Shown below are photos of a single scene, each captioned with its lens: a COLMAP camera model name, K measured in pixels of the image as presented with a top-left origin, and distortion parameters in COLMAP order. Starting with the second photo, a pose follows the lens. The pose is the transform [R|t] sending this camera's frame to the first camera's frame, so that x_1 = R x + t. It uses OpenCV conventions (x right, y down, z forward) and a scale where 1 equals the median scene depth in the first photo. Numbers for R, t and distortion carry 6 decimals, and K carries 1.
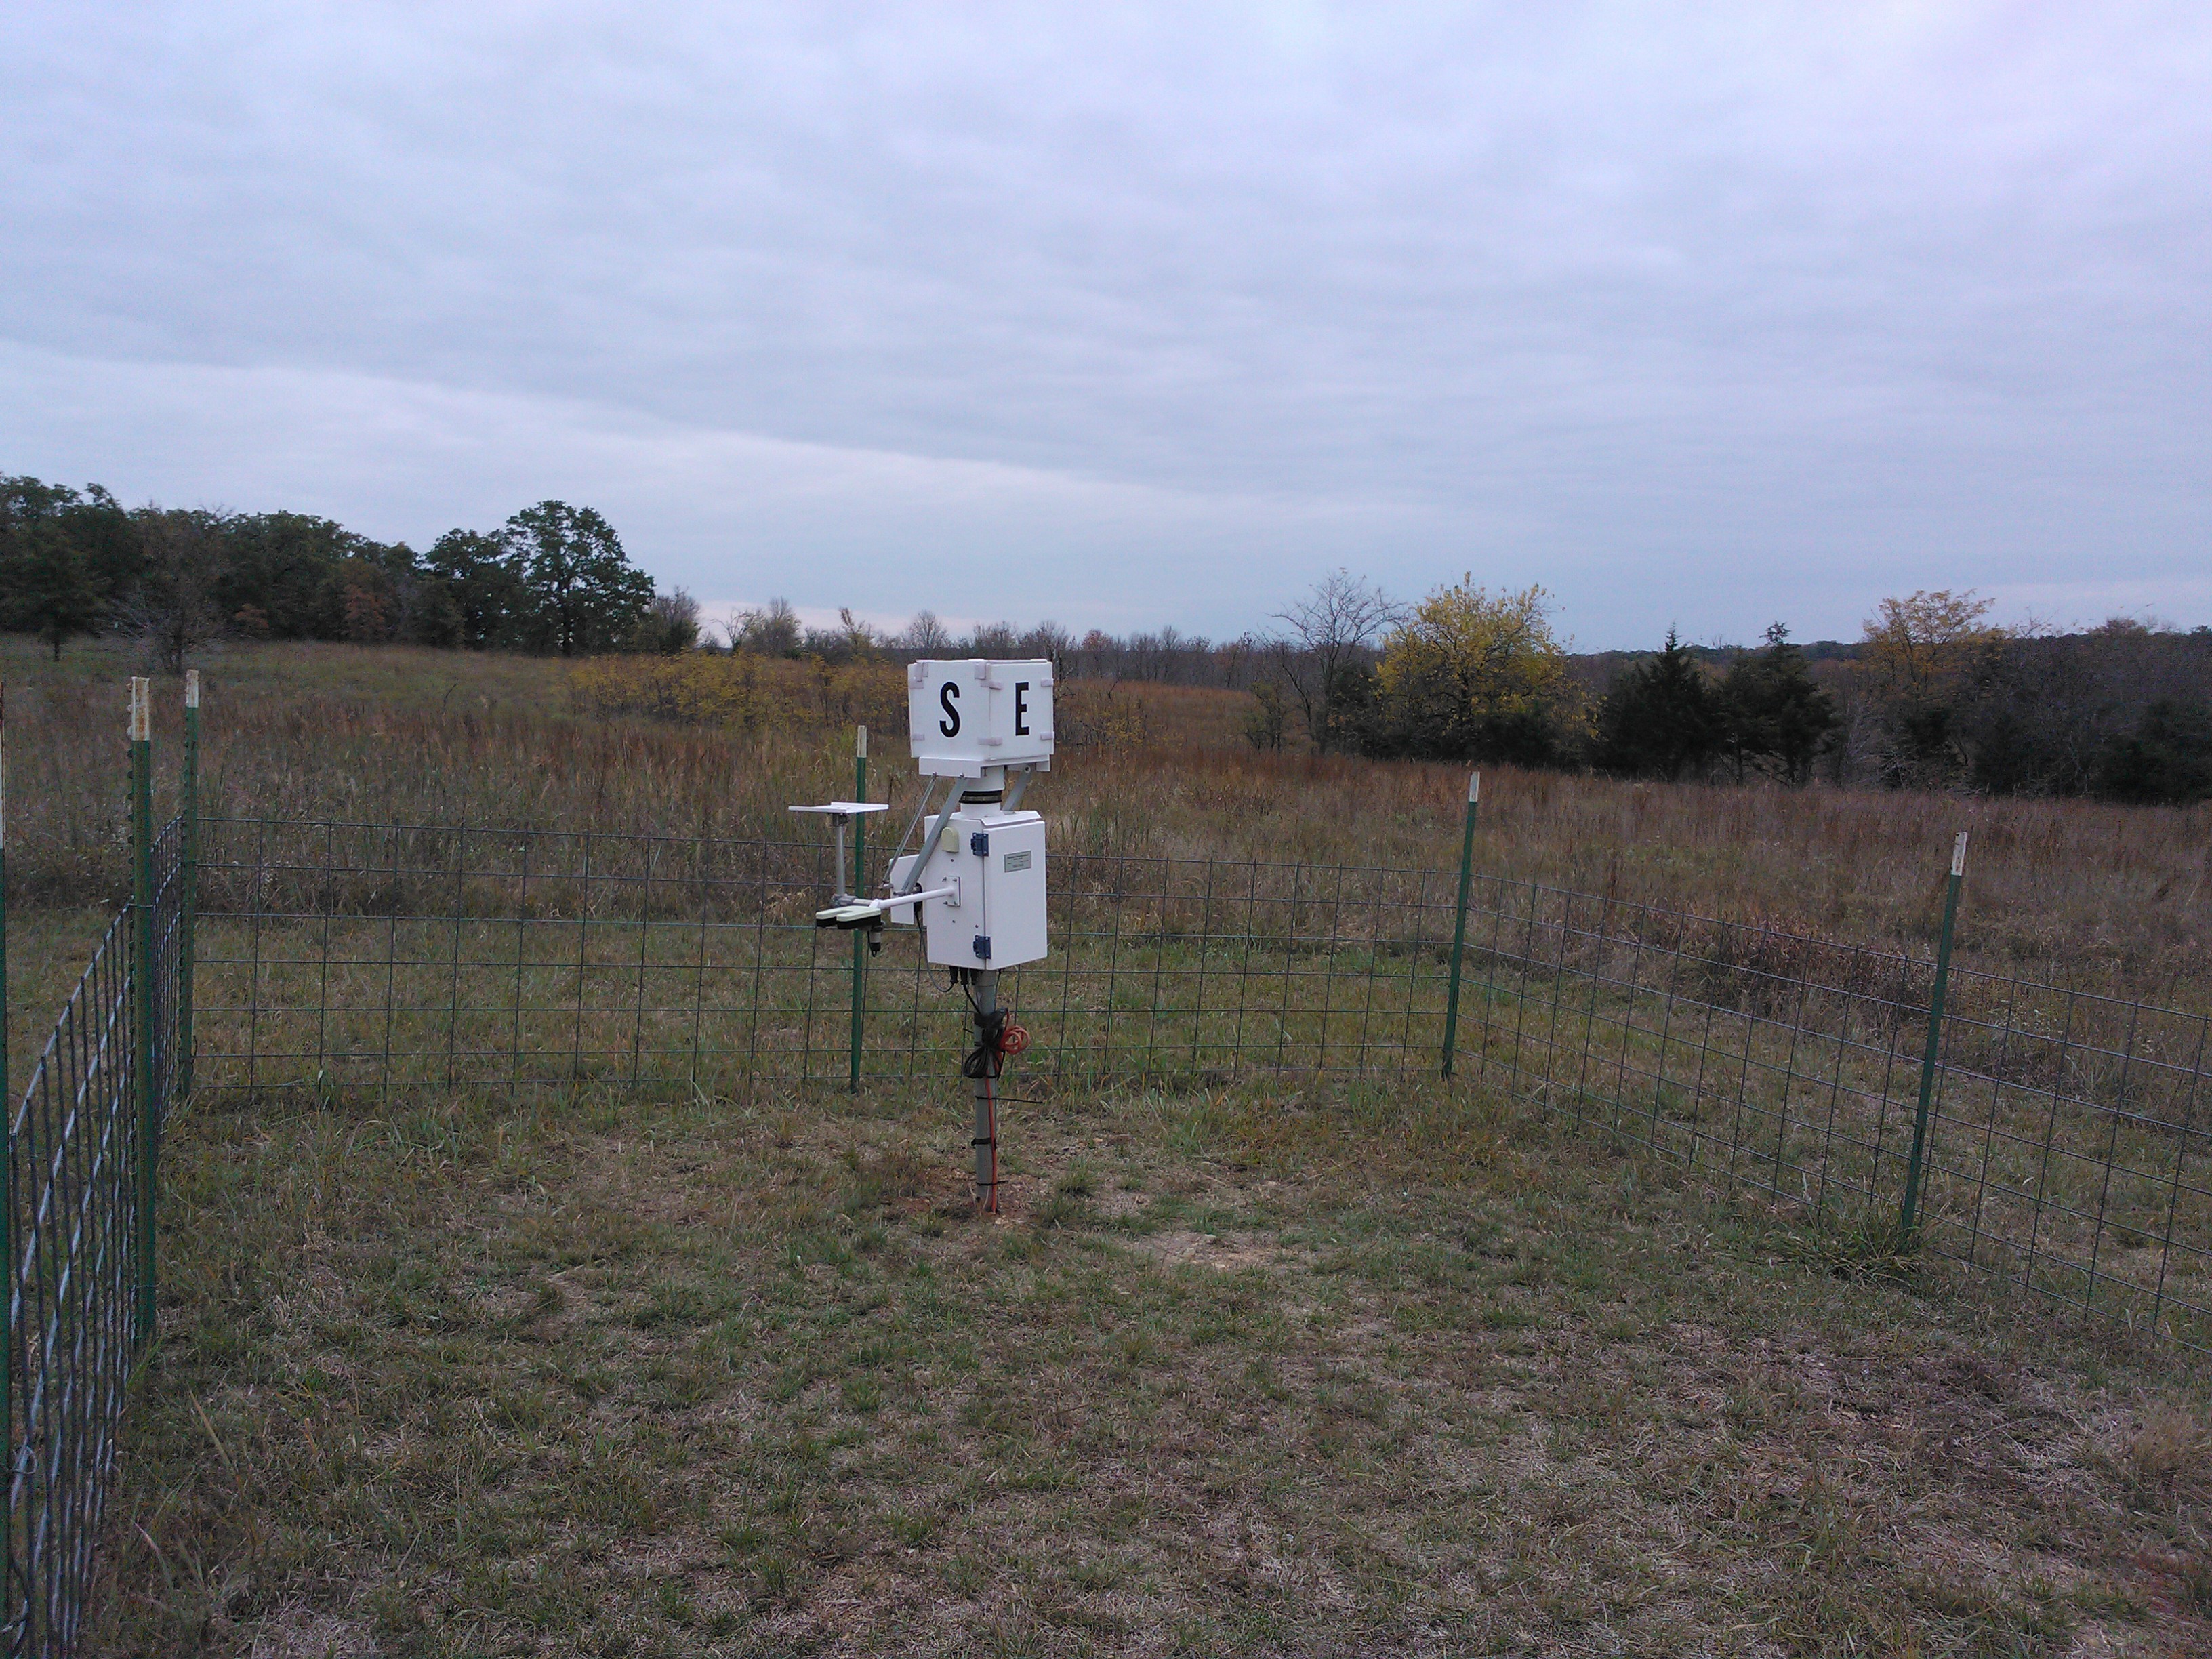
lens RADIAL K [[1814.4, 0, 1092.6], [0, 1814.4, 850.6], [0, 0, 1]] dist [0.019279, -0.070124]
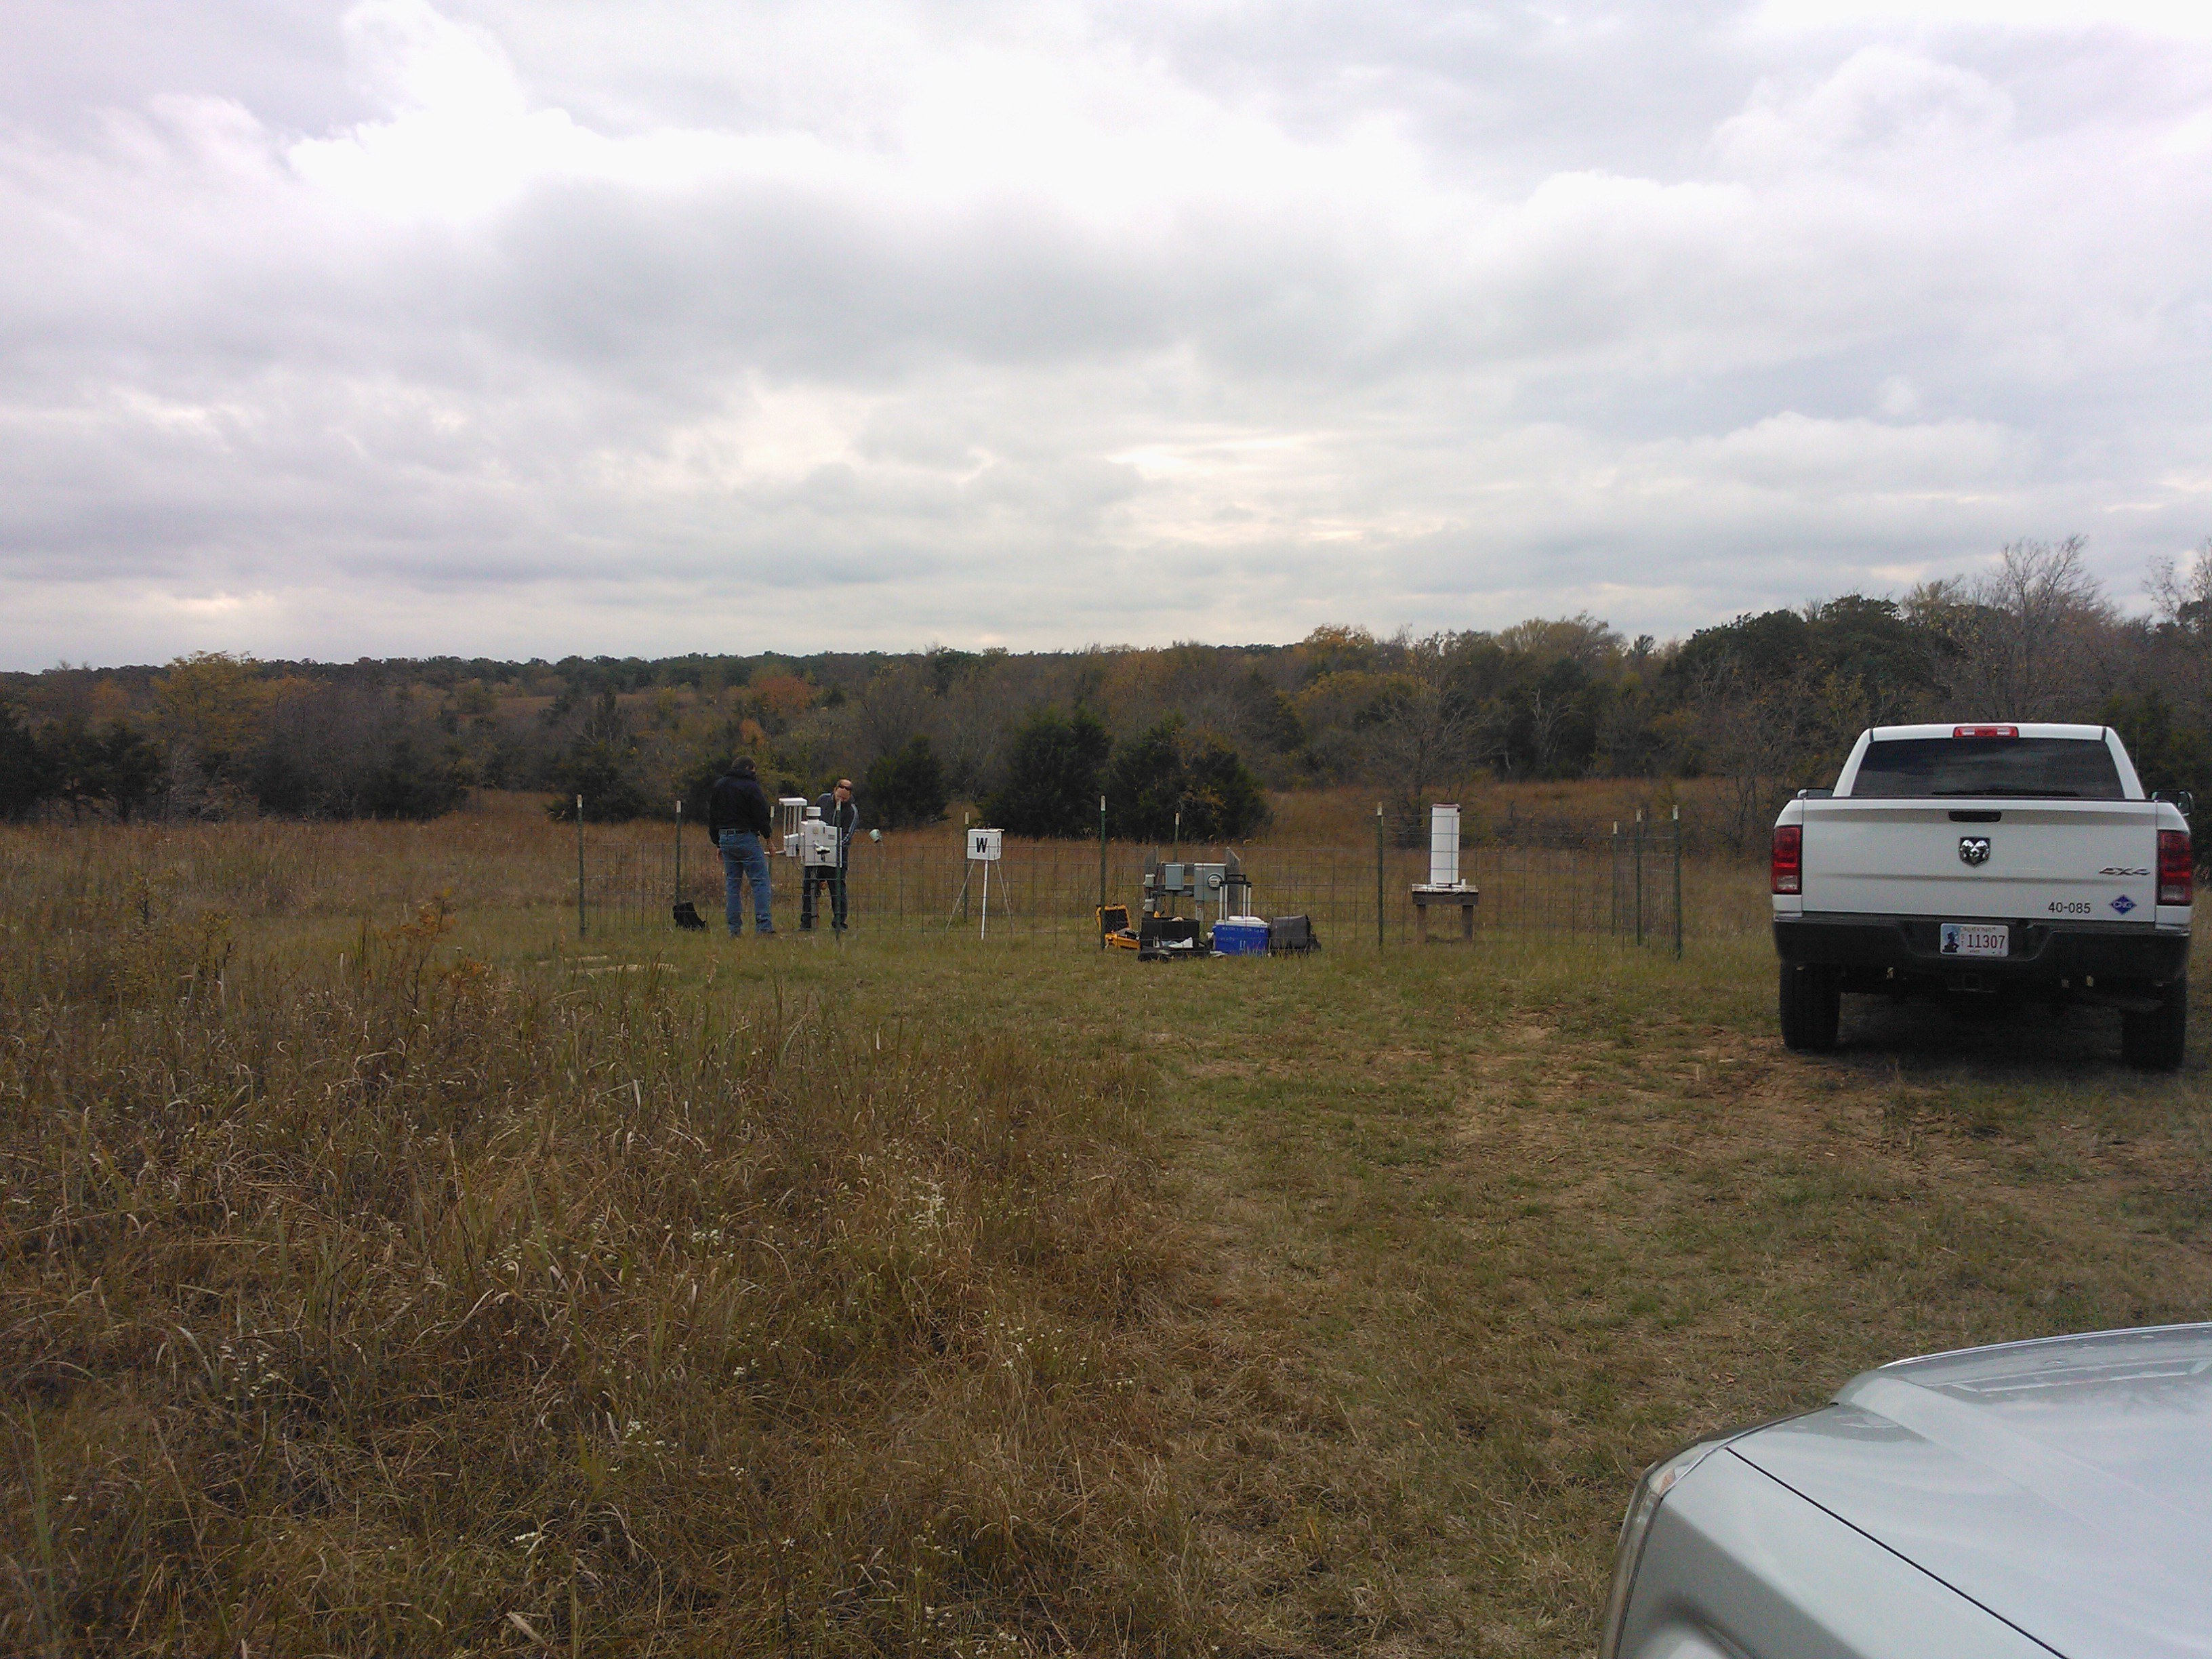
lens RADIAL K [[1814.4, 0, 1111.0], [0, 1814.4, 831.4], [0, 0, 1]] dist [0.019279, -0.070124]
pose [[0.545398, -0.062275, 0.835860, -0.210768], [0.083820, 0.996289, 0.019535, -0.002804], [-0.833975, 0.059407, 0.548594, -0.111842]]
